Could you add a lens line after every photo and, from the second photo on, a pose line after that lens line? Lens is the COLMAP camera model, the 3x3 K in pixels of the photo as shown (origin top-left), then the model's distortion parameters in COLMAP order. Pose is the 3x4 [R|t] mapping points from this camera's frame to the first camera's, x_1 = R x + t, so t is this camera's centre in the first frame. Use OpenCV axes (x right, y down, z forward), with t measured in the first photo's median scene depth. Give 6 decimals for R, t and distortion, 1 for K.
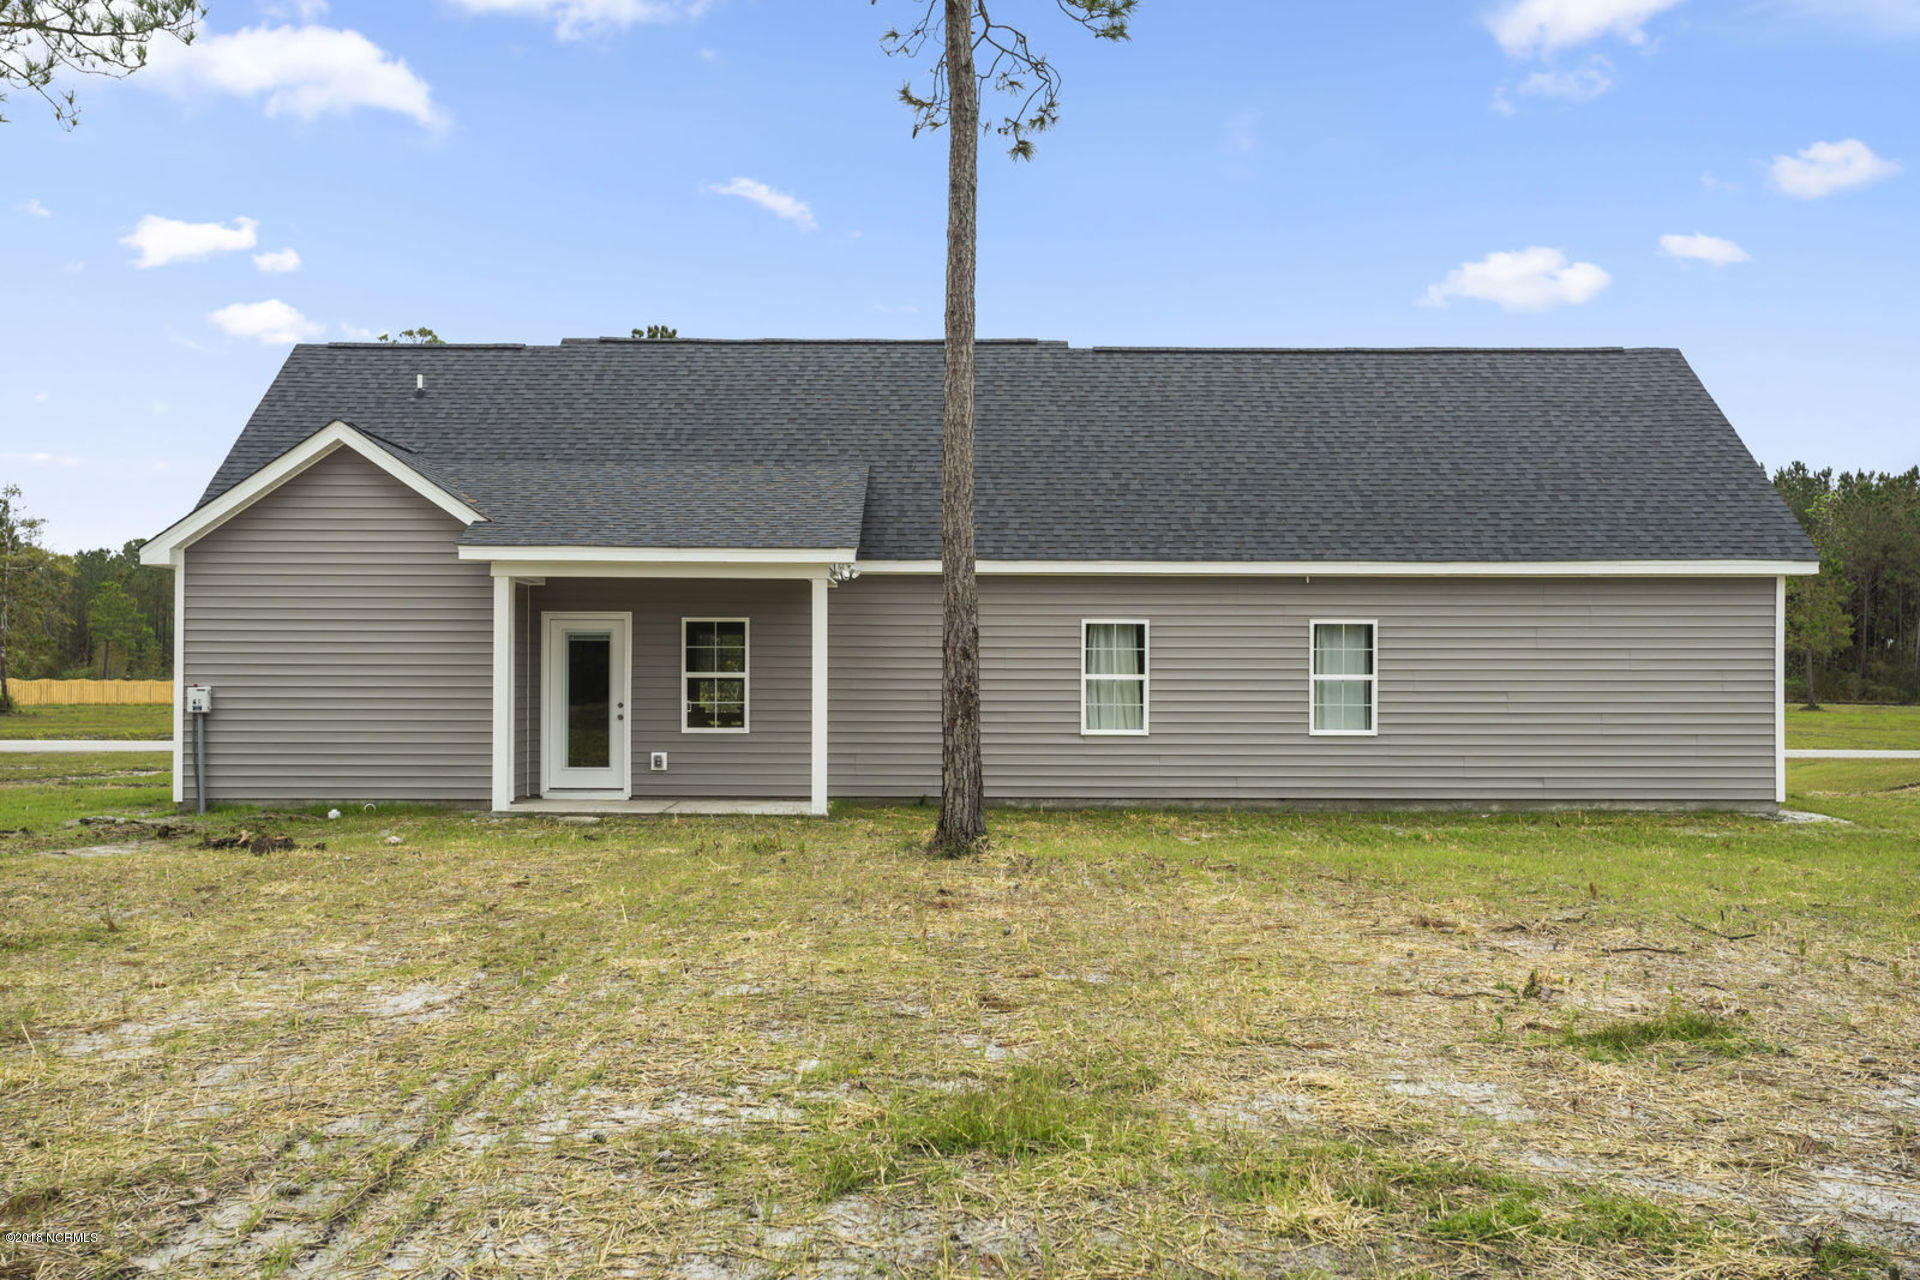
lens RADIAL K [[2129.7, 0, 953.6], [0, 2129.7, 644.5], [0, 0, 1]] dist [0.057655, 0.003500]
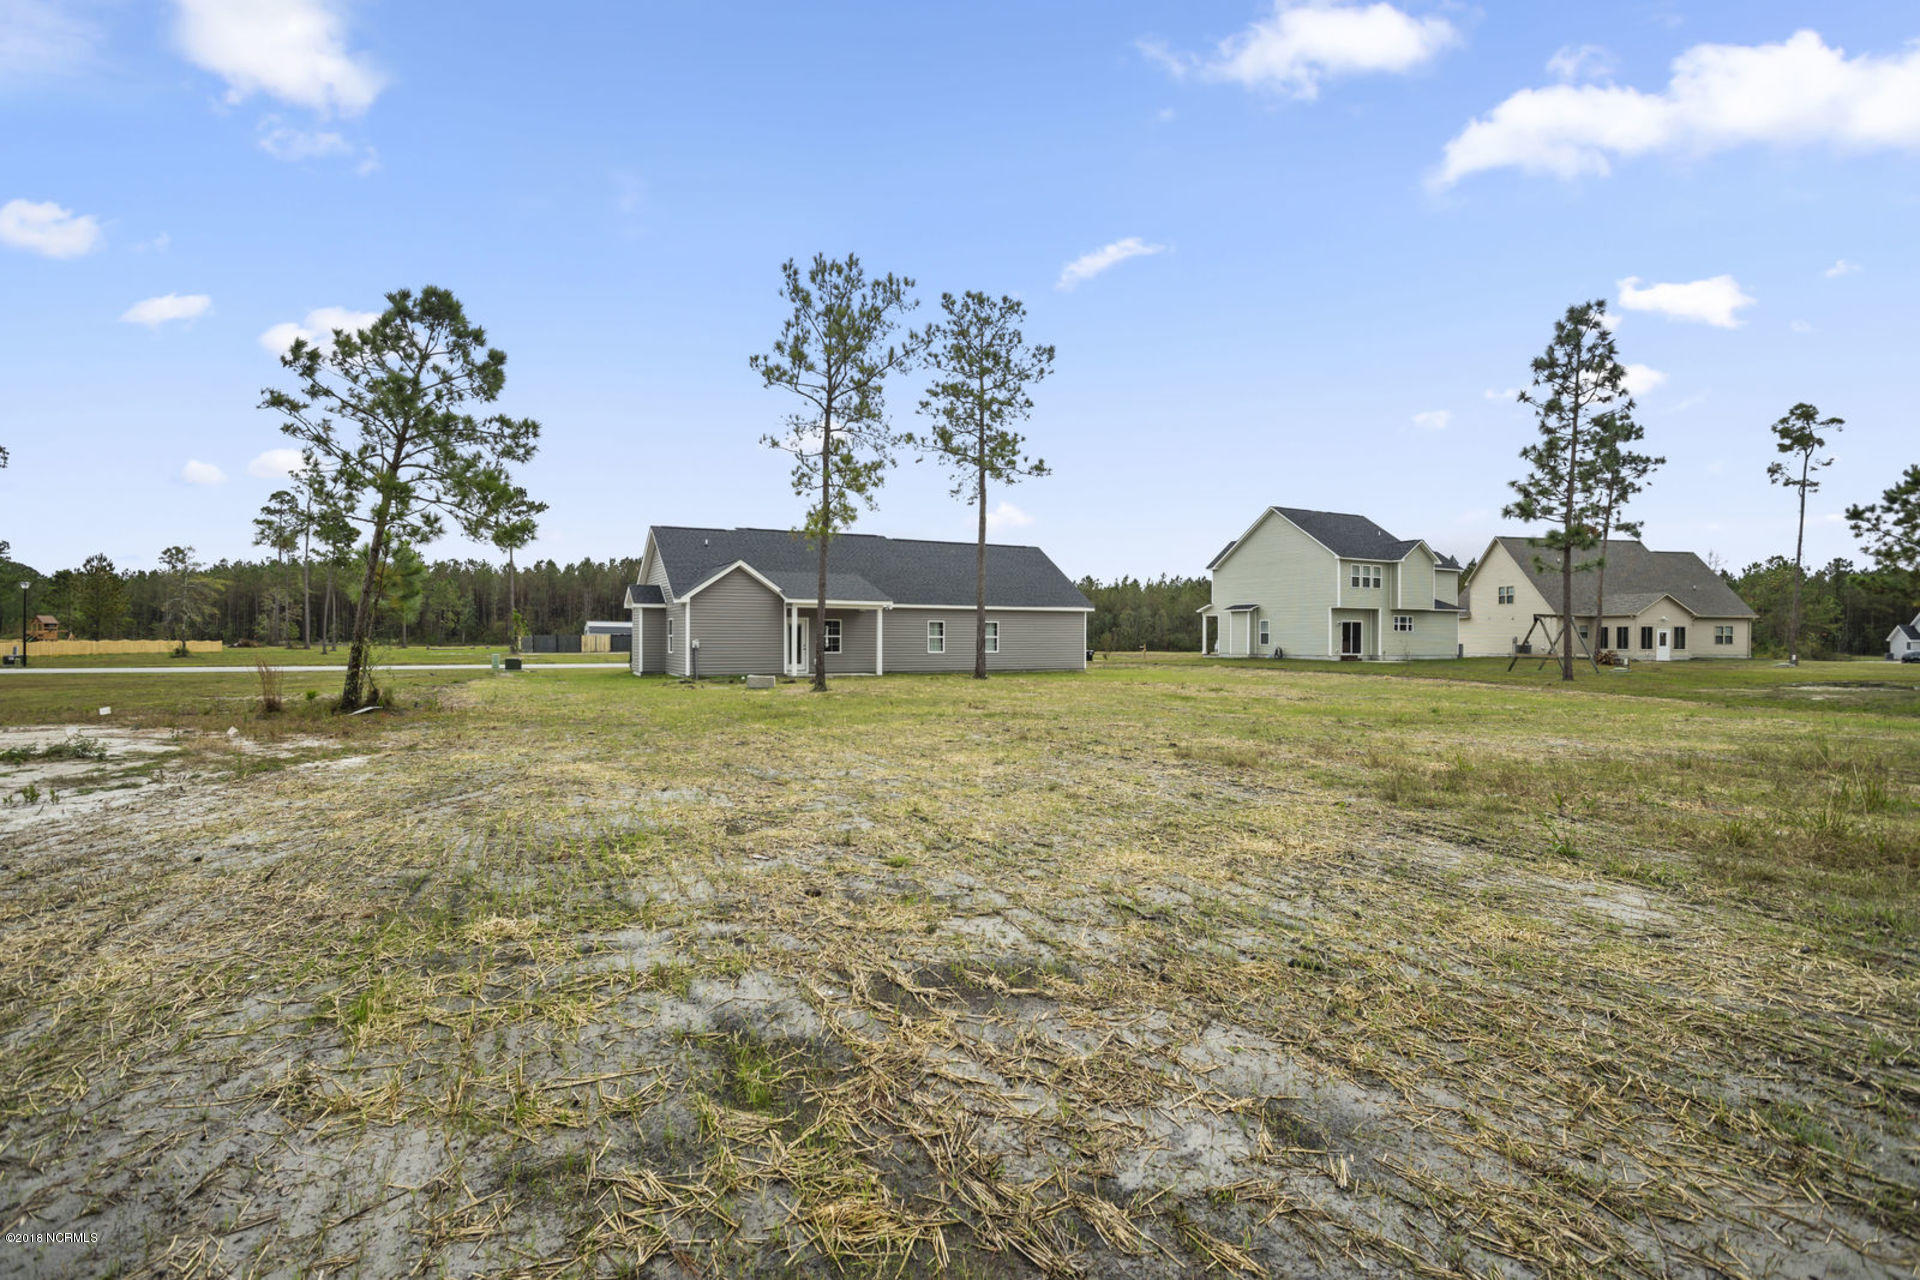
lens RADIAL K [[973.3, 0, 963.5], [0, 973.3, 663.1], [0, 0, 1]] dist [-0.013511, -0.000277]
pose [[0.876186, -0.011839, 0.481828, -0.899326], [-0.007227, 0.999263, 0.037696, -0.004368], [-0.481919, -0.036511, 0.875455, -0.625288]]
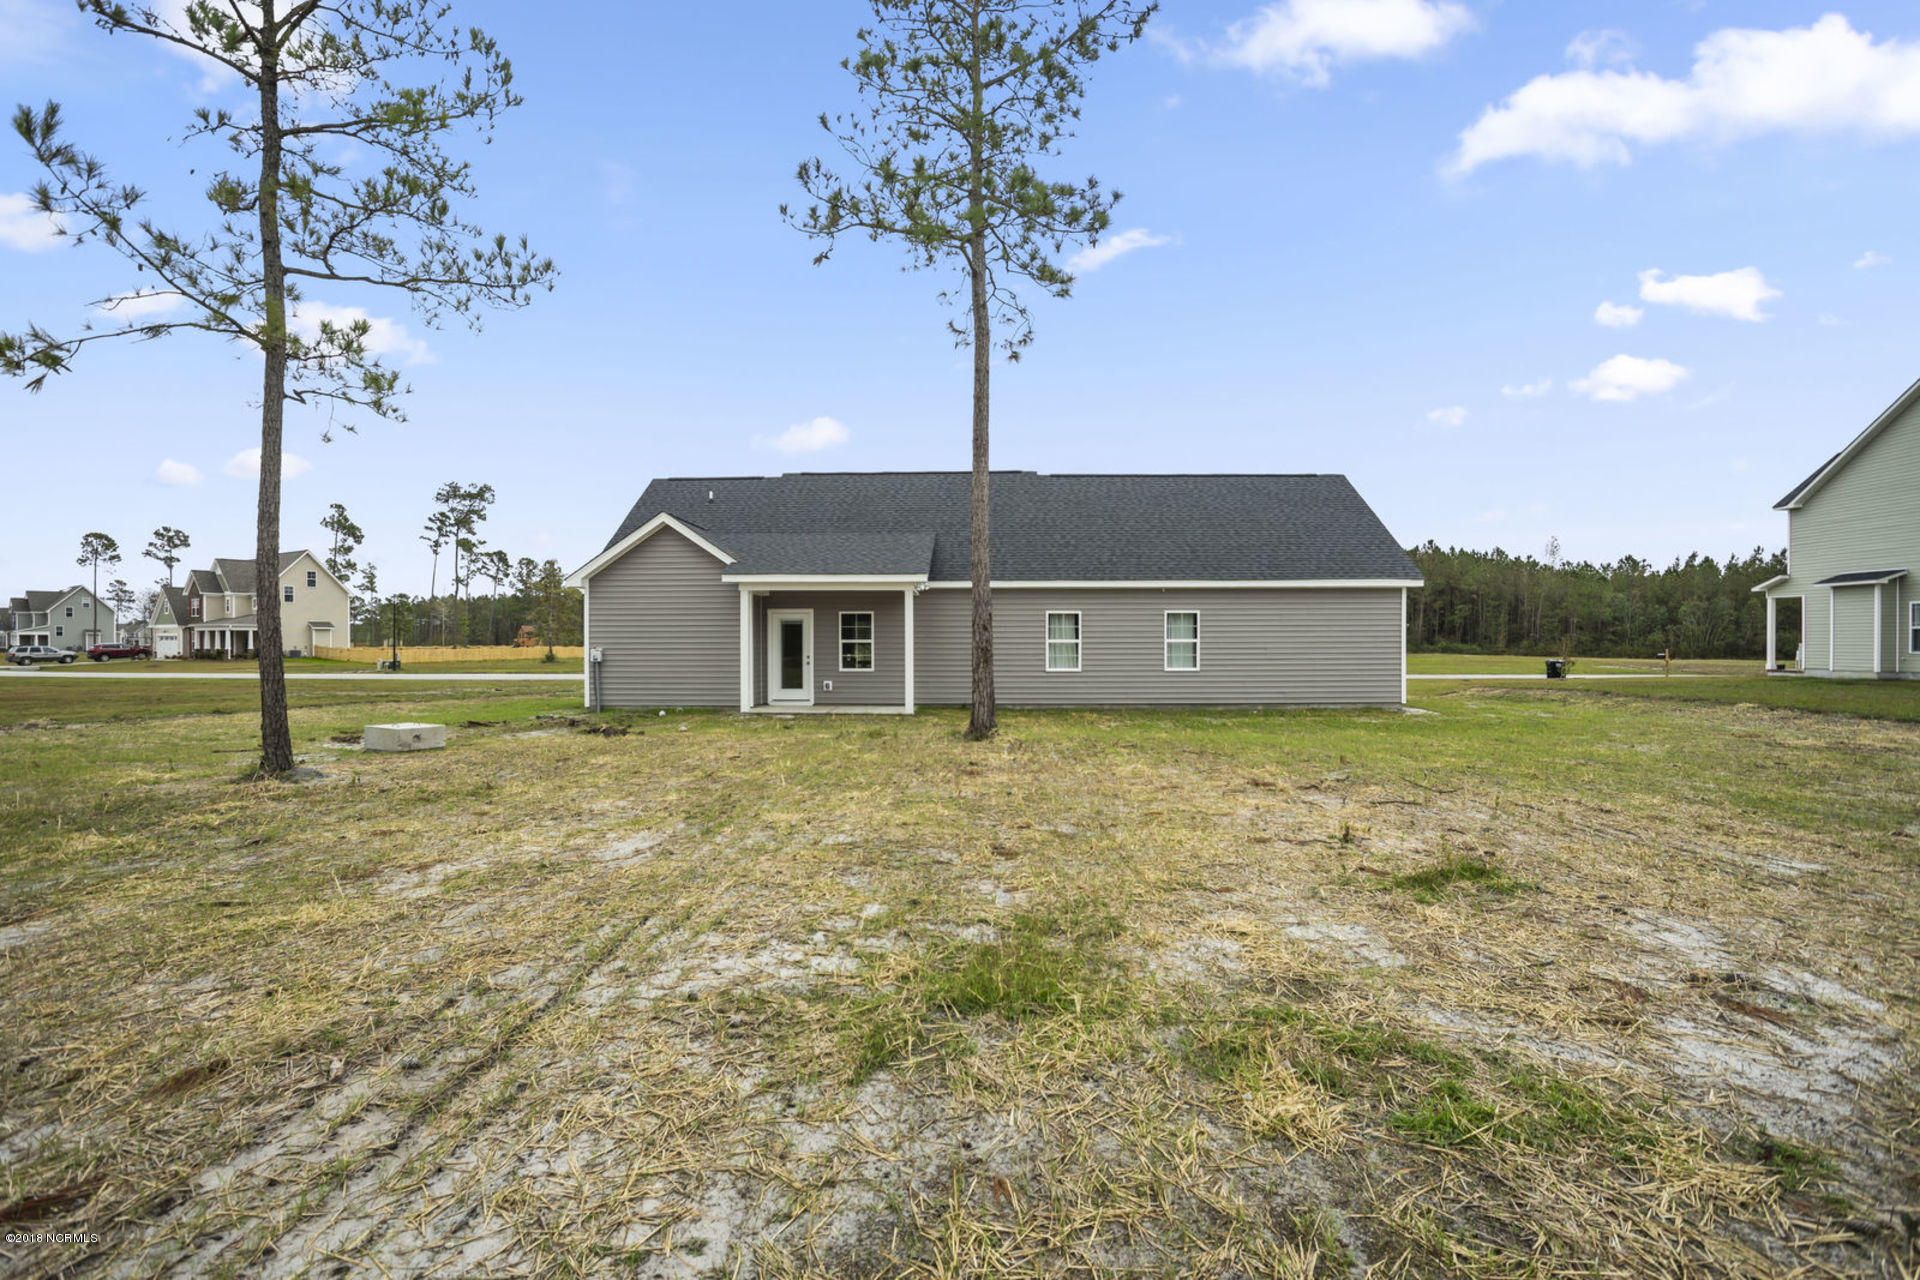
lens RADIAL K [[958.9, 0, 955.1], [0, 958.9, 643.7], [0, 0, 1]] dist [-0.074815, 0.039250]
pose [[0.999586, -0.005250, -0.028277, 0.003149], [0.005684, 0.999867, 0.015283, 0.005002], [0.028193, -0.015437, 0.999483, 0.174840]]
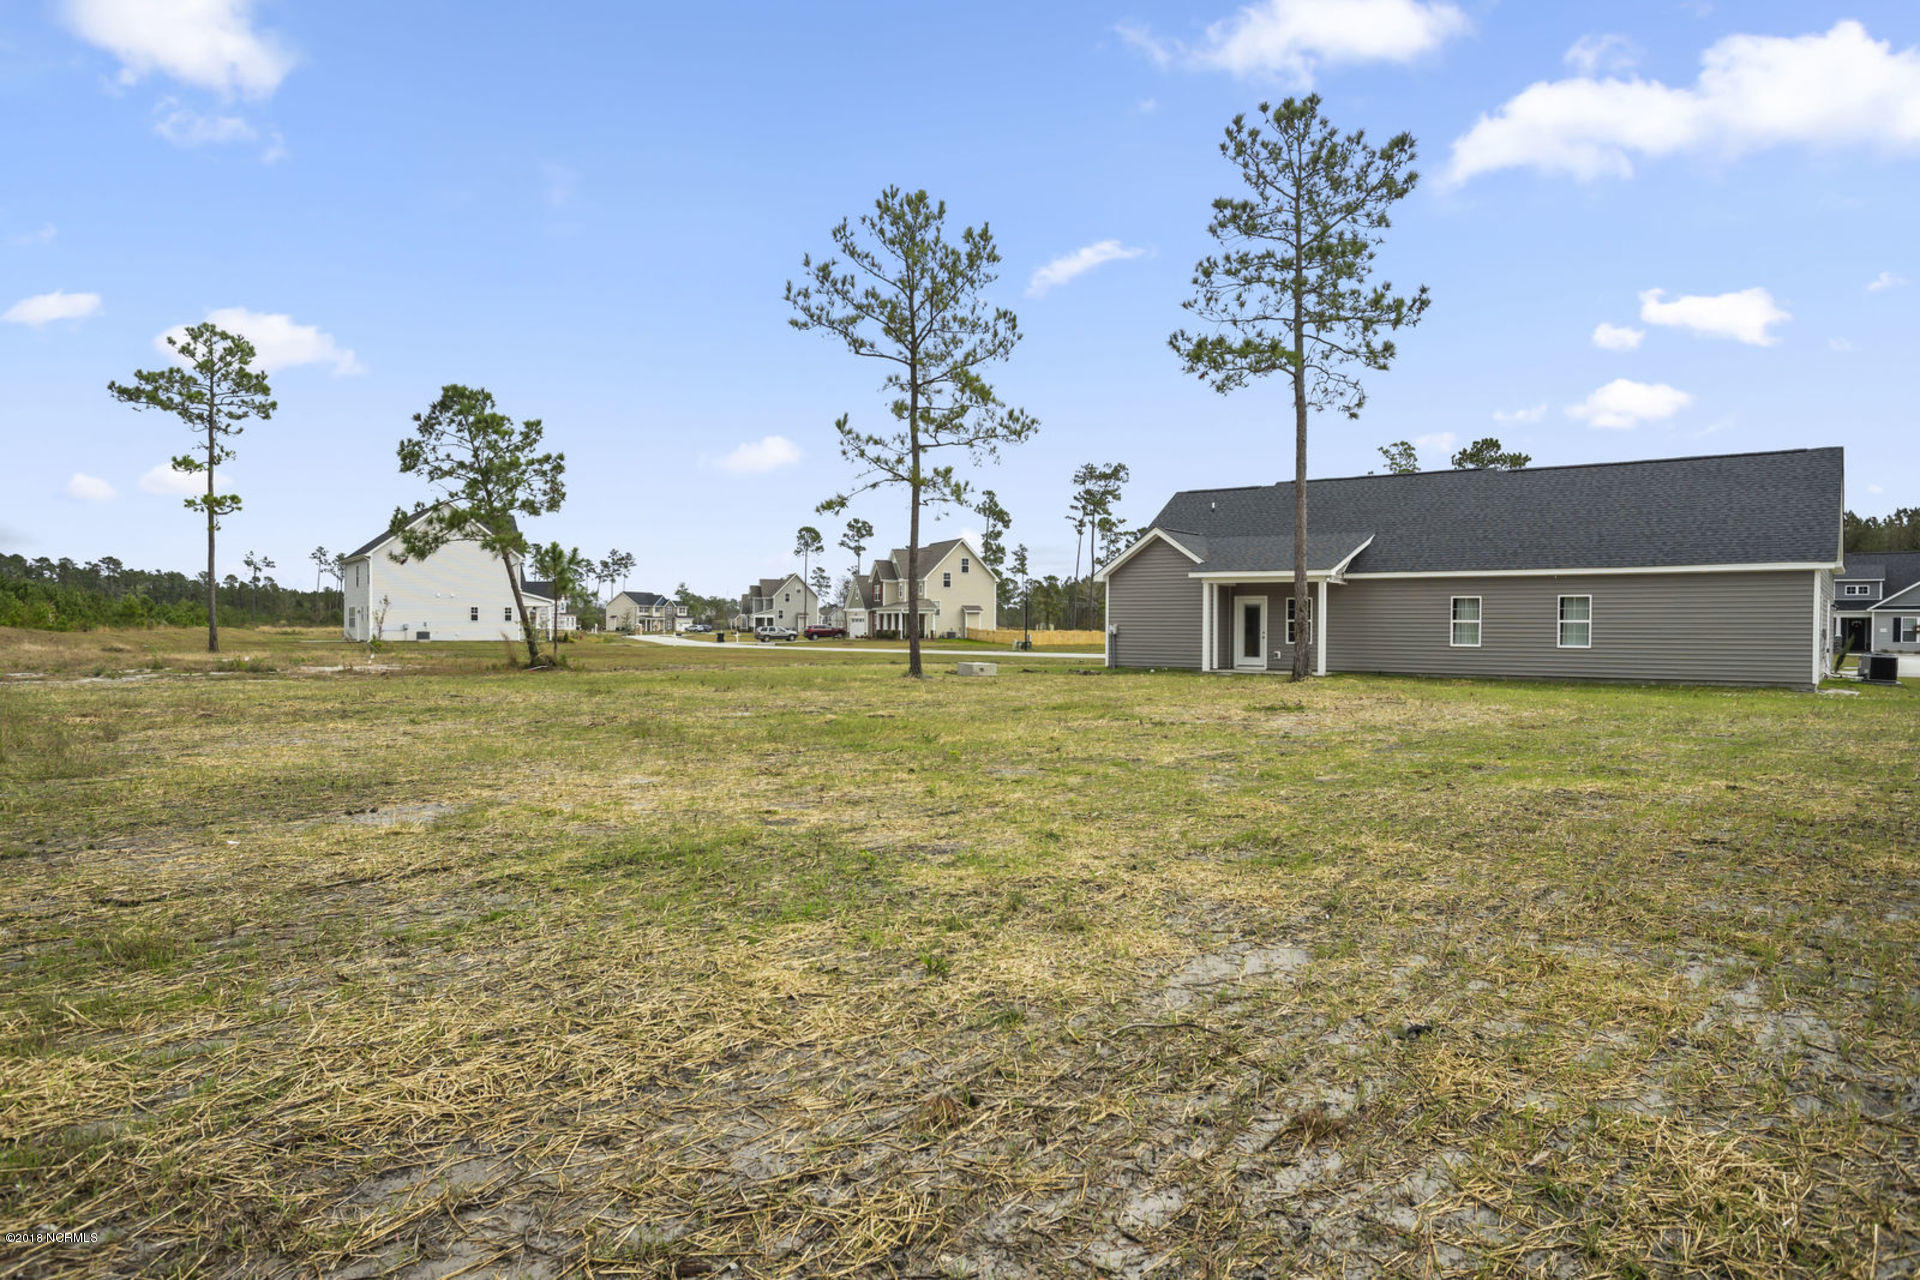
lens RADIAL K [[1246.4, 0, 960.0], [0, 1246.4, 640.0], [0, 0, 1]] dist [-0.003639, -0.000733]
pose [[0.798867, 0.007490, -0.601461, 0.588820], [0.004274, 0.999827, 0.018128, 0.011659], [0.601493, -0.017052, 0.798696, -0.524822]]
